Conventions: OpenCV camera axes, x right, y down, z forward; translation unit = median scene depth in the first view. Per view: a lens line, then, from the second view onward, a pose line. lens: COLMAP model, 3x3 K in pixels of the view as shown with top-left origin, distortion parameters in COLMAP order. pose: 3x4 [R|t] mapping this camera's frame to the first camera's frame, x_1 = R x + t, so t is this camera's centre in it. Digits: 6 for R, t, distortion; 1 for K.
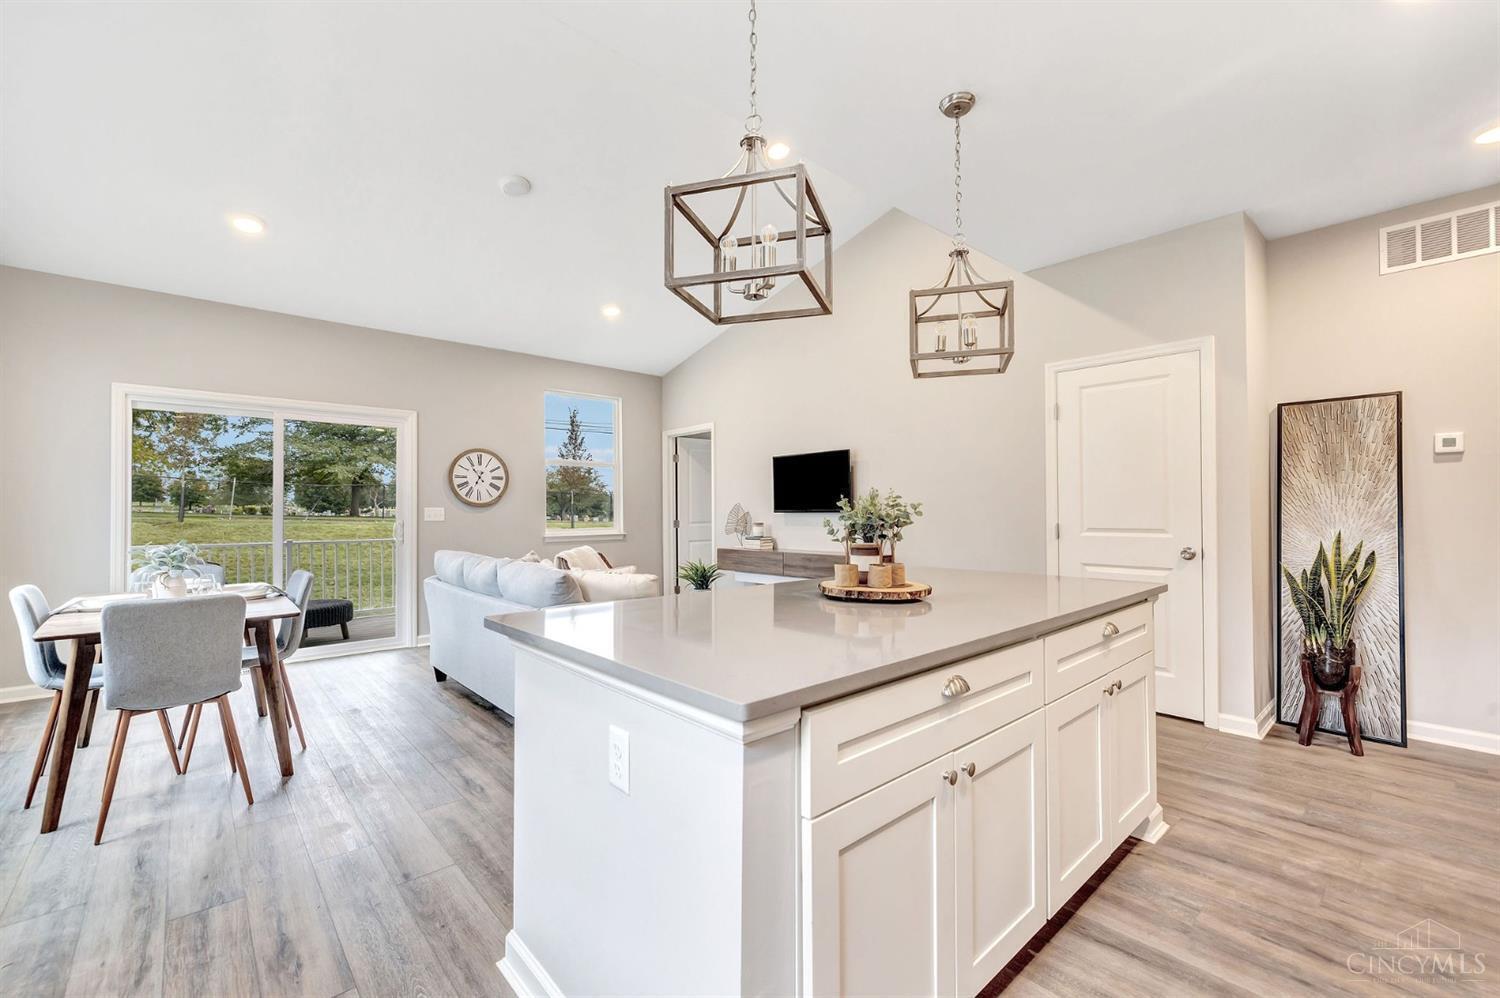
lens RADIAL K [[630.0, 0, 751.0], [0, 630.0, 503.2], [0, 0, 1]] dist [-0.000452, -0.000002]
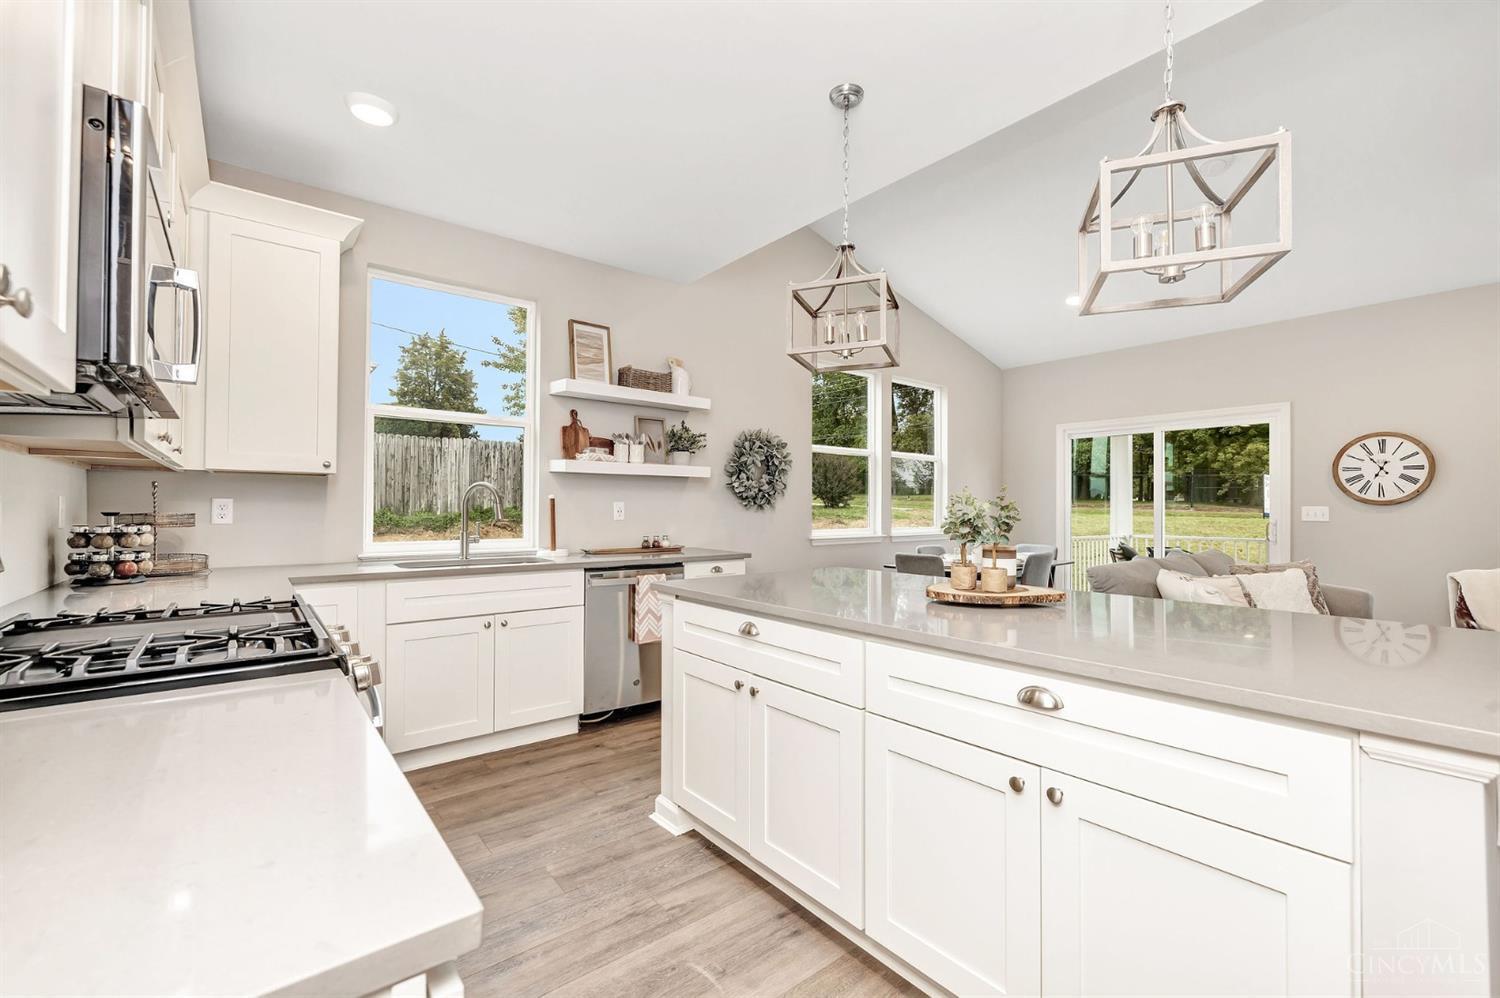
lens RADIAL K [[628.2, 0, 752.9], [0, 628.2, 502.5], [0, 0, 1]] dist [0.000163, -0.000424]
pose [[-0.052038, -0.005589, -0.998629, 0.408071], [0.007147, 0.999957, -0.005969, 0.001518], [0.998620, -0.007448, -0.051996, 0.249407]]
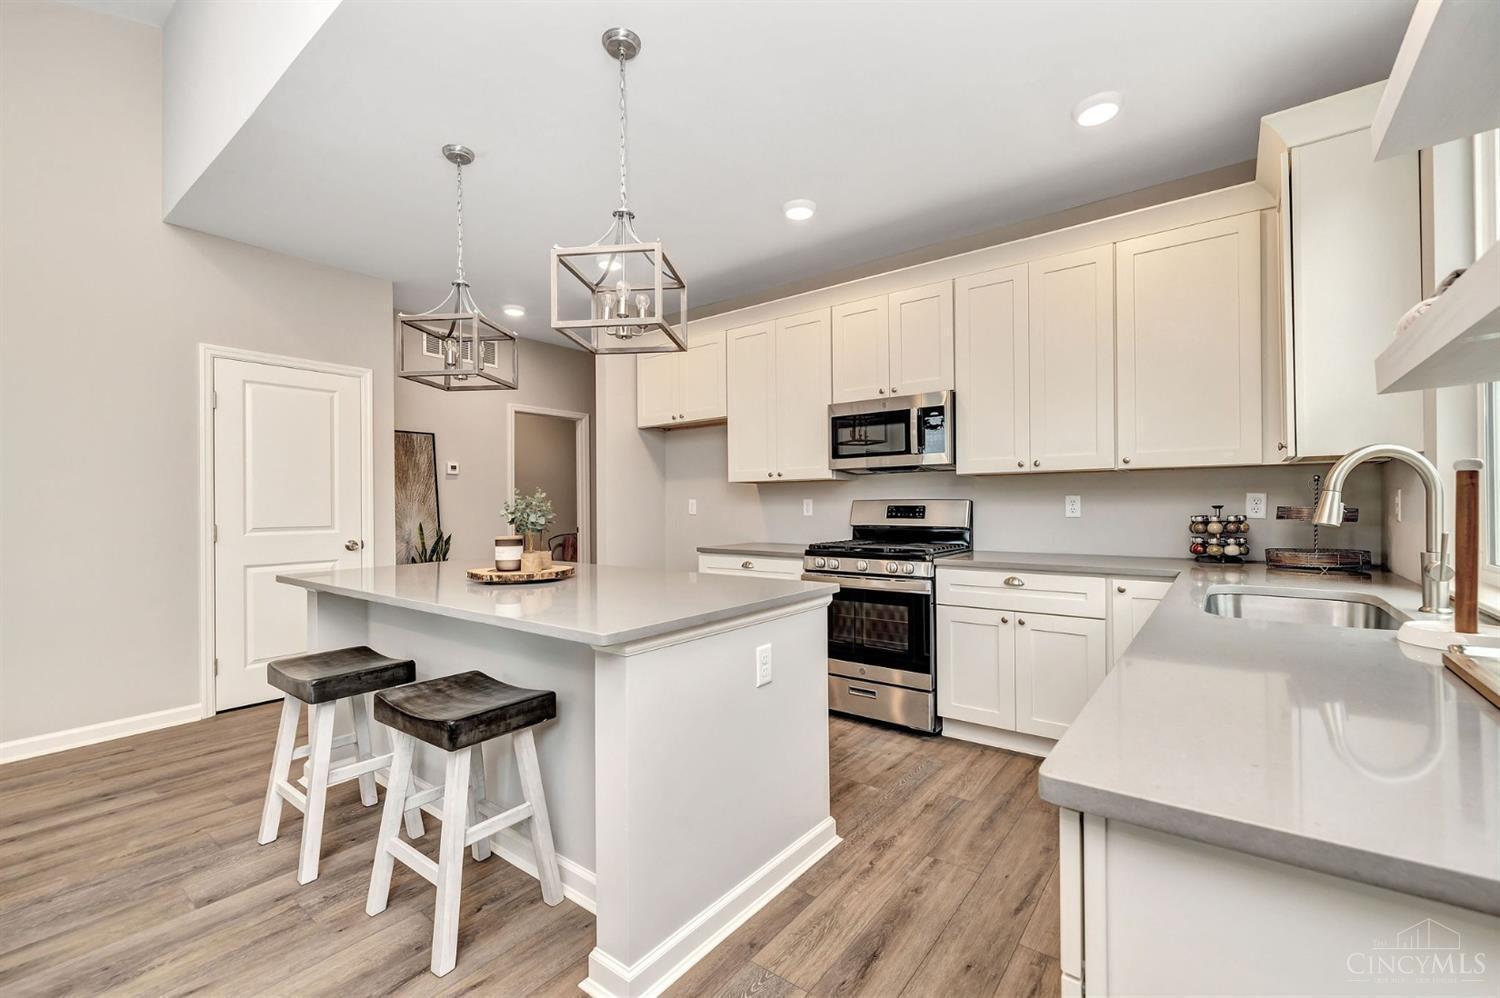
lens RADIAL K [[630.0, 0, 751.0], [0, 630.0, 503.2], [0, 0, 1]] dist [-0.000452, -0.000002]
pose [[-0.186000, 0.008161, 0.982516, -0.369566], [-0.002043, 0.999960, -0.008692, 0.005407], [-0.982548, -0.003624, -0.185976, 0.284117]]
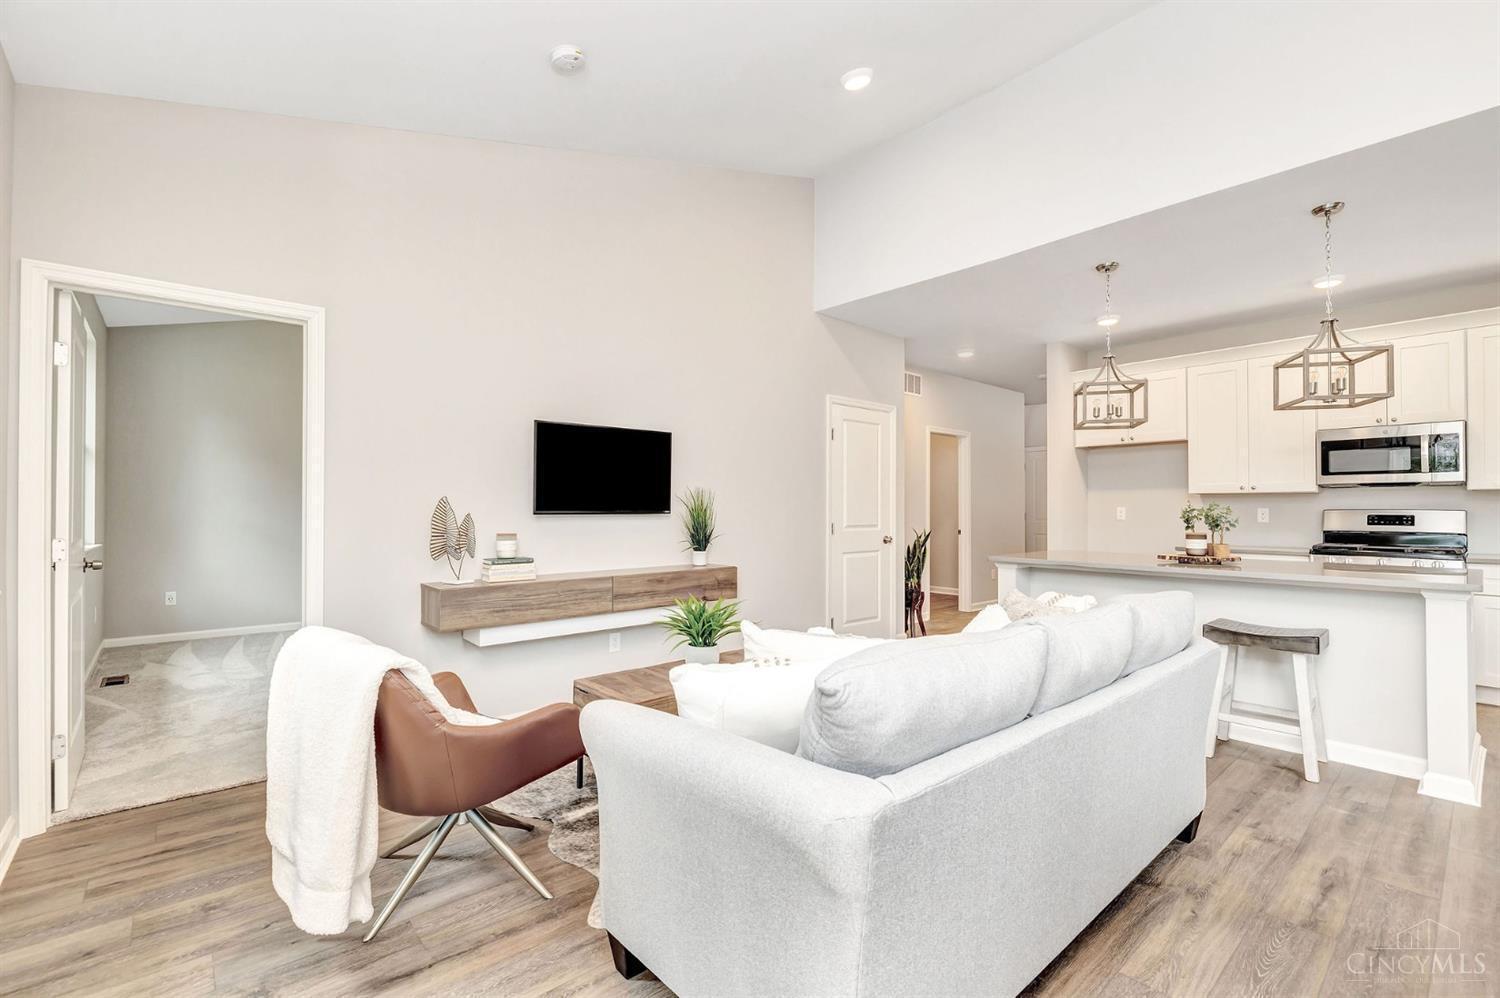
lens RADIAL K [[660.3, 0, 752.1], [0, 660.3, 504.2], [0, 0, 1]] dist [-0.007655, 0.001212]
pose [[0.008226, 0.014249, 0.999865, -0.576673], [-0.013419, 0.999810, -0.014138, 0.011029], [-0.999876, -0.013300, 0.008415, 0.788969]]
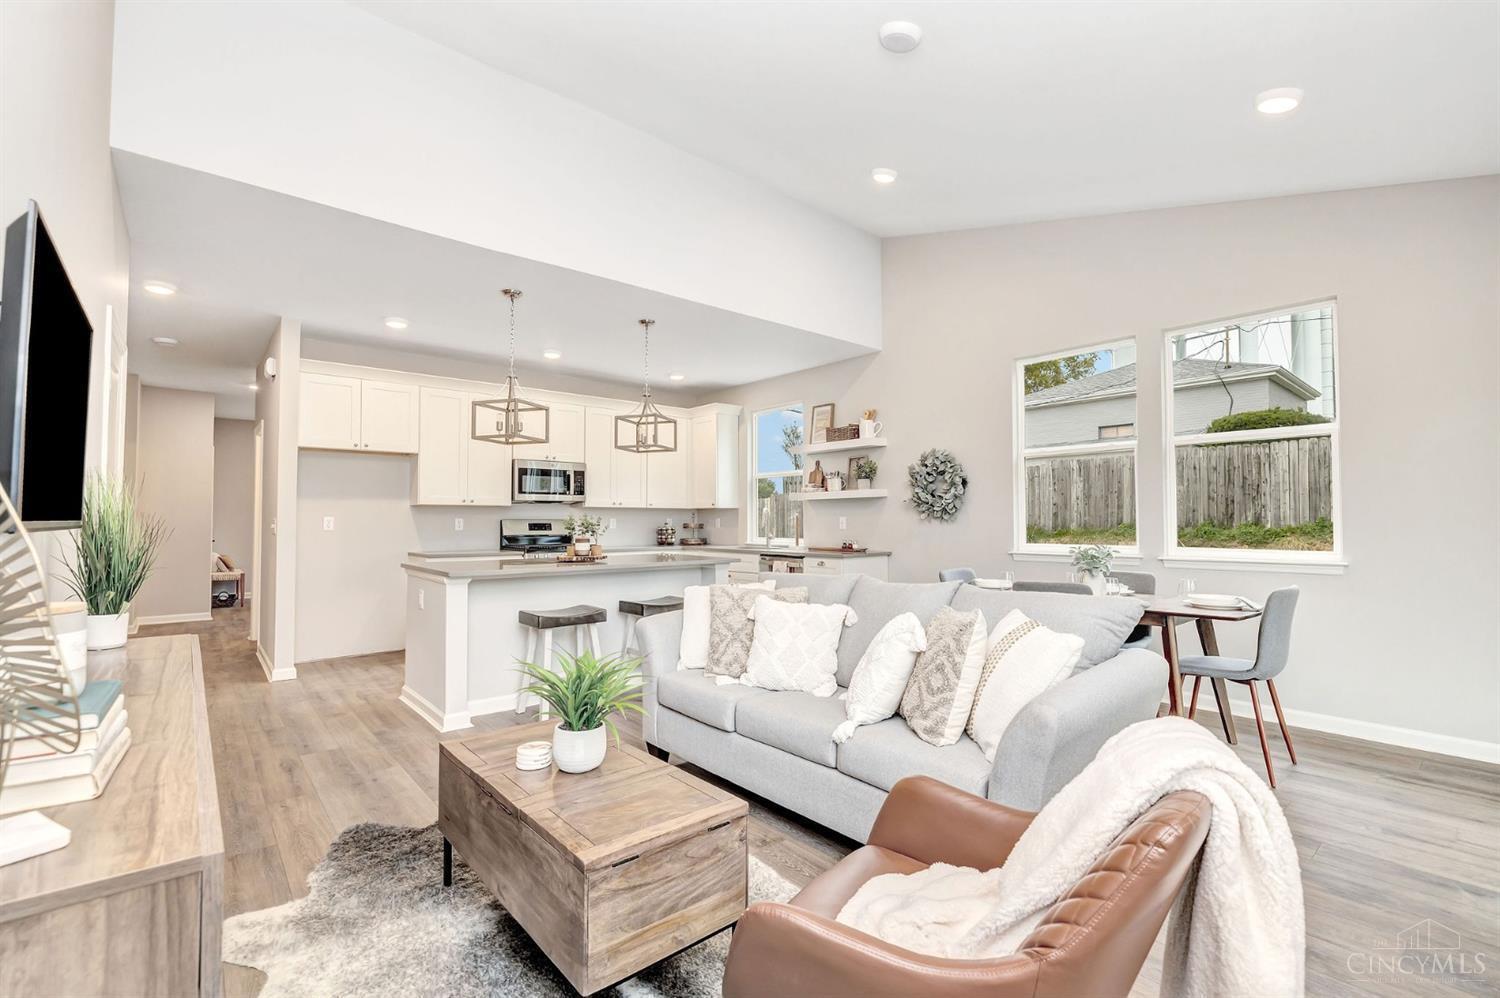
lens RADIAL K [[660.3, 0, 752.1], [0, 660.3, 504.2], [0, 0, 1]] dist [-0.007655, 0.001212]
pose [[-0.999718, 0.007007, 0.022702, -0.159298], [0.006152, 0.999278, -0.037498, 0.014771], [-0.022948, -0.037347, -0.999039, 1.163156]]
